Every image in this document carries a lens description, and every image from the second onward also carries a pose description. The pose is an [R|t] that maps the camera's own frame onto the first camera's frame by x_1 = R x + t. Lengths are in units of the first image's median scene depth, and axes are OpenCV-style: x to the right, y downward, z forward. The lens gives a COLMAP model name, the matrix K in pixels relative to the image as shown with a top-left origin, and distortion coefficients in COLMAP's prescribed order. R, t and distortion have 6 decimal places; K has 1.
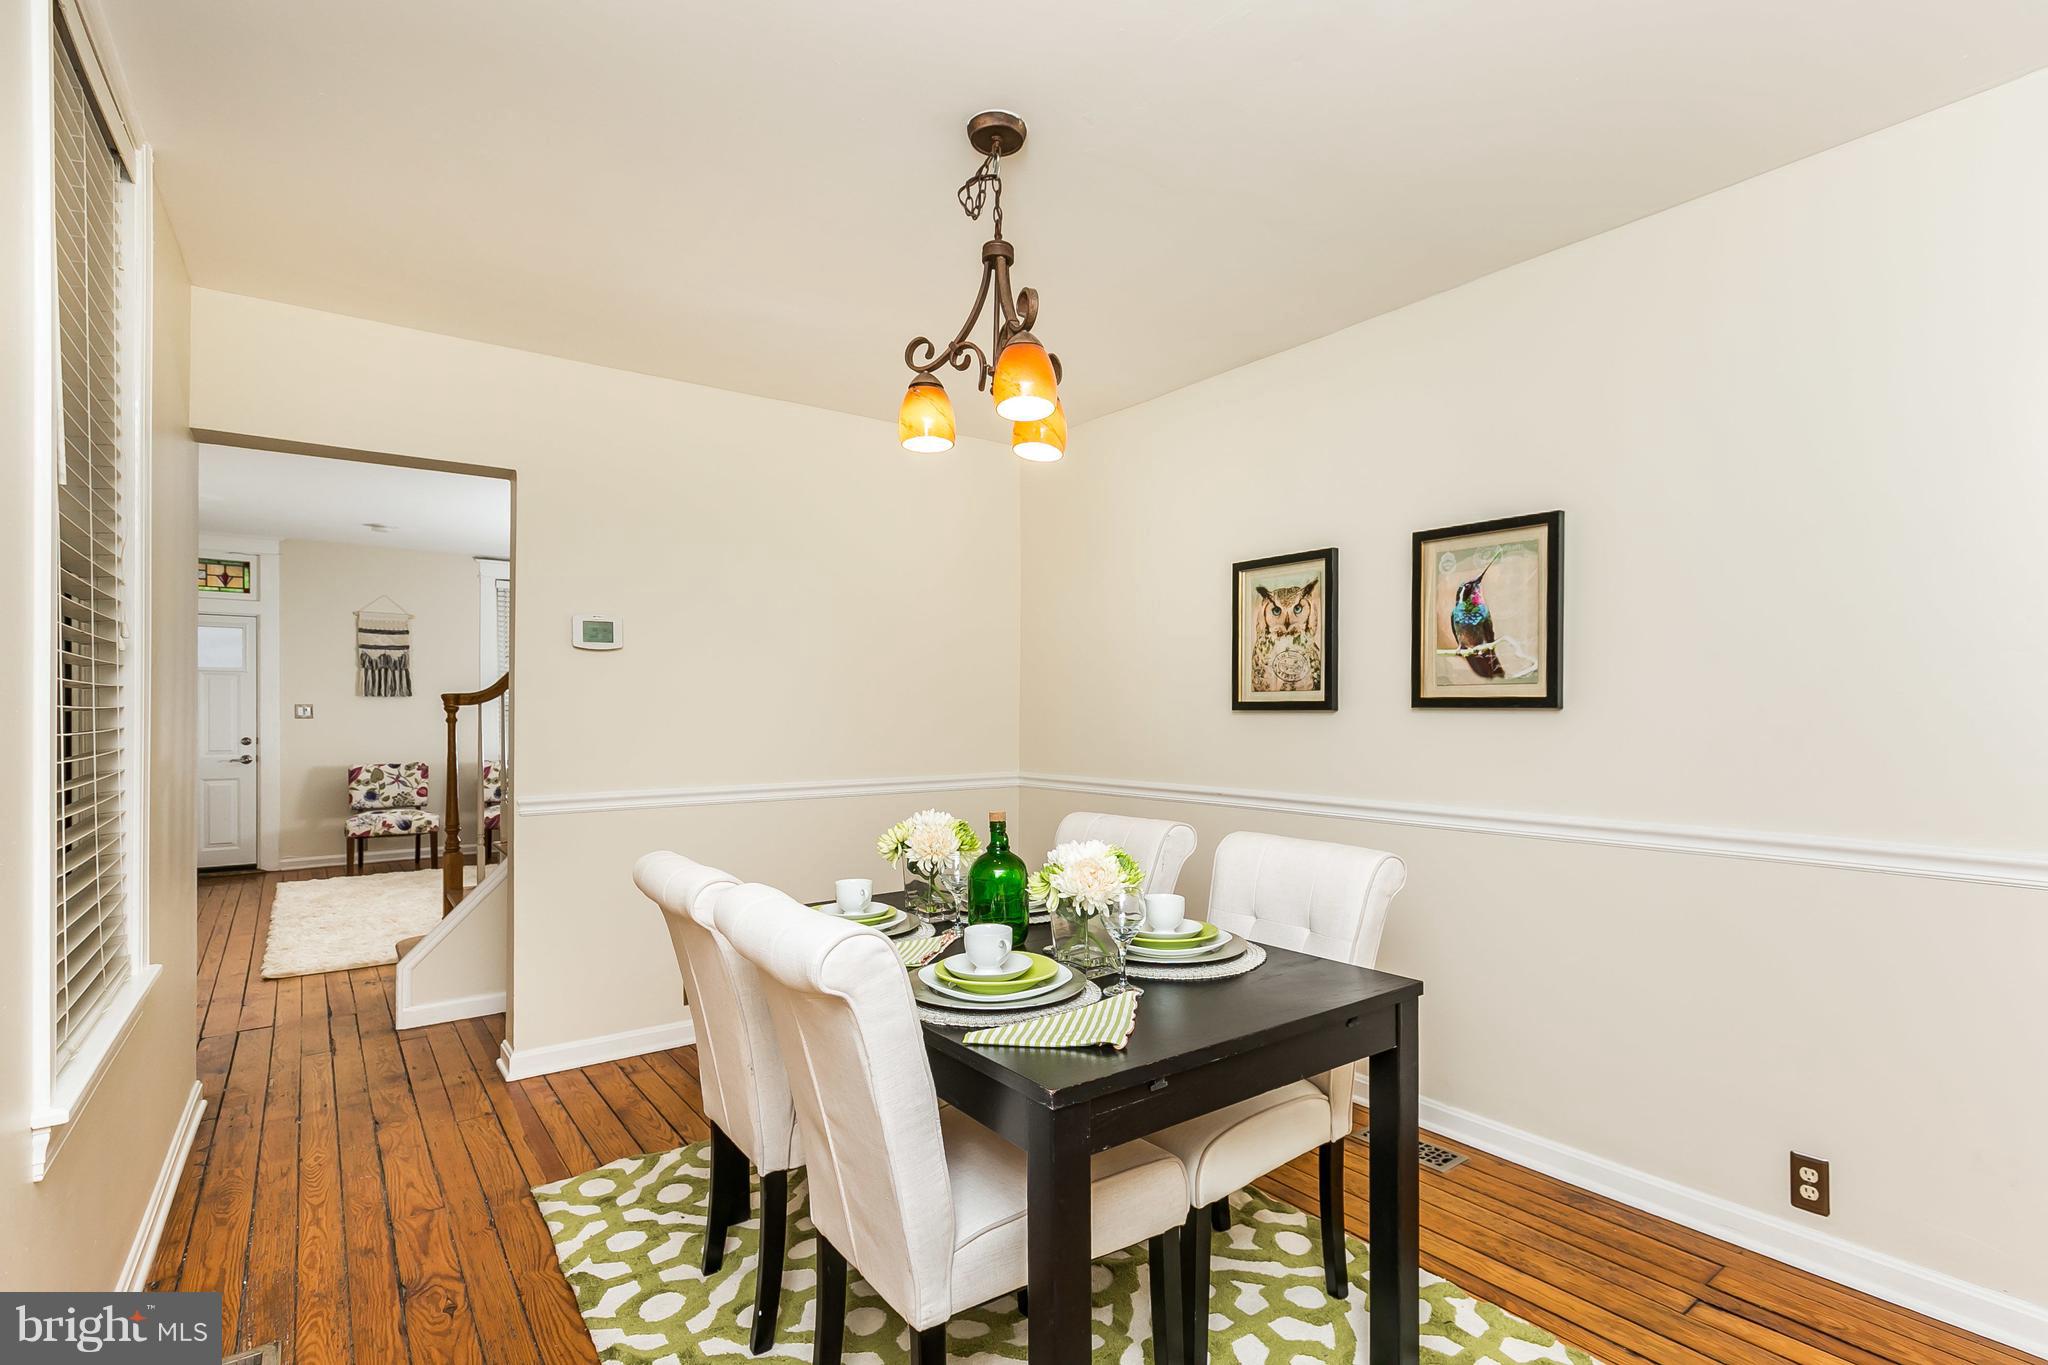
lens RADIAL K [[938.3, 0, 1037.0], [0, 938.3, 705.8], [0, 0, 1]] dist [-0.001287, -0.000339]
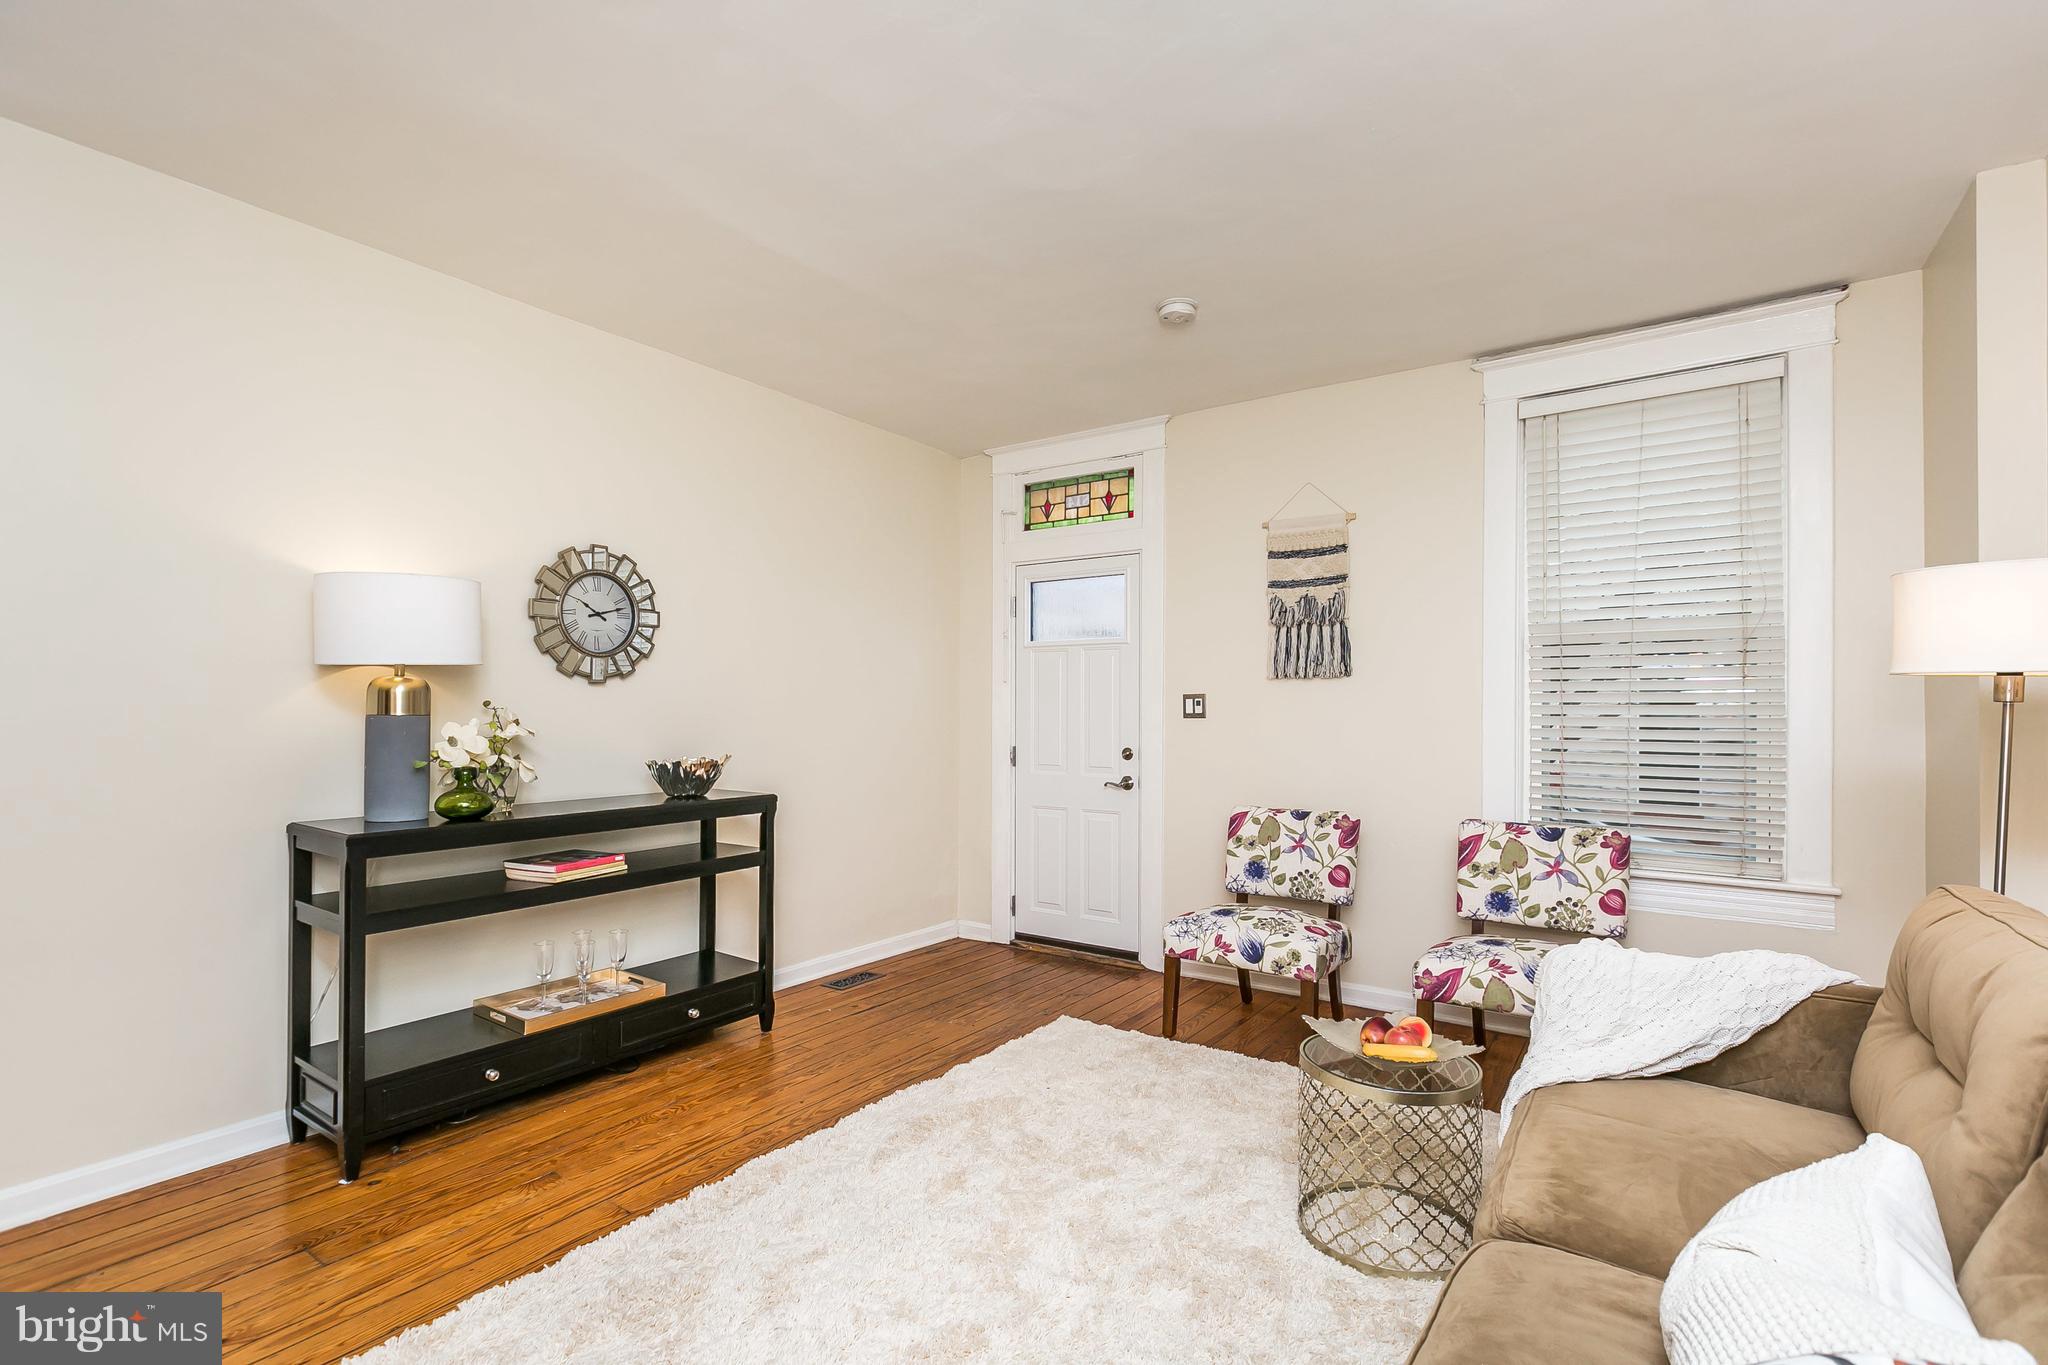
lens RADIAL K [[938.3, 0, 1037.0], [0, 938.3, 705.8], [0, 0, 1]] dist [-0.001287, -0.000339]
pose [[0.293594, -0.003409, -0.955924, -0.252314], [0.000392, 0.999994, -0.003446, 0.007668], [0.955930, 0.000637, 0.293594, 0.729515]]
